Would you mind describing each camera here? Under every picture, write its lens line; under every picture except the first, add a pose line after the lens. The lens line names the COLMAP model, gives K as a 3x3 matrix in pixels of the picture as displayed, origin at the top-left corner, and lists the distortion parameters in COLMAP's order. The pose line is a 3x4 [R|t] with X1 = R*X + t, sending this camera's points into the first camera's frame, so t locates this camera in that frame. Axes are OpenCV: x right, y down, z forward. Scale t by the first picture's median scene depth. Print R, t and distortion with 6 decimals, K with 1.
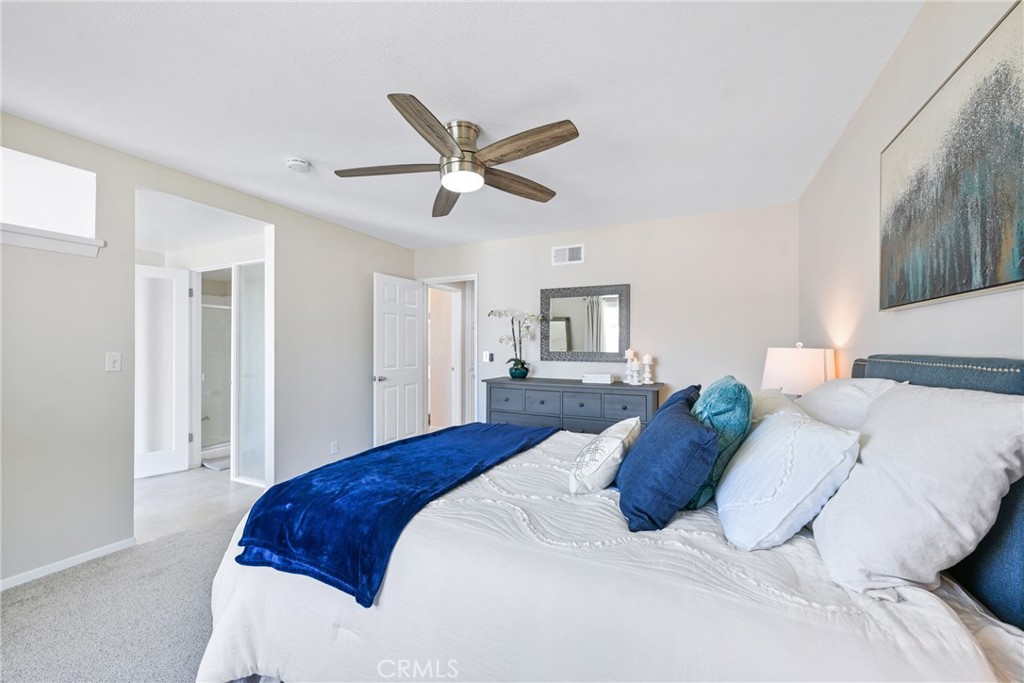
lens RADIAL K [[402.6, 0, 512.9], [0, 402.6, 343.1], [0, 0, 1]] dist [0.001374, -0.000104]
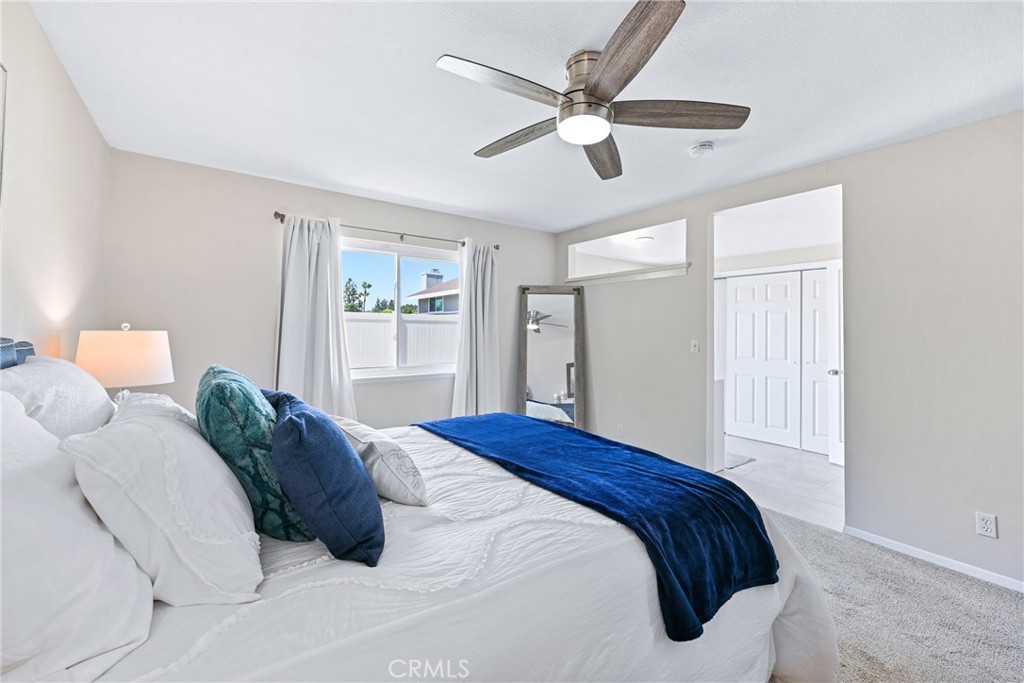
lens RADIAL K [[413.0, 0, 500.5], [0, 413.0, 337.7], [0, 0, 1]] dist [-0.001153, -0.000081]
pose [[-0.487216, 0.002174, -0.873279, 0.618023], [-0.008129, 0.999942, 0.007024, 0.008678], [0.873244, 0.010521, -0.487170, 1.147000]]
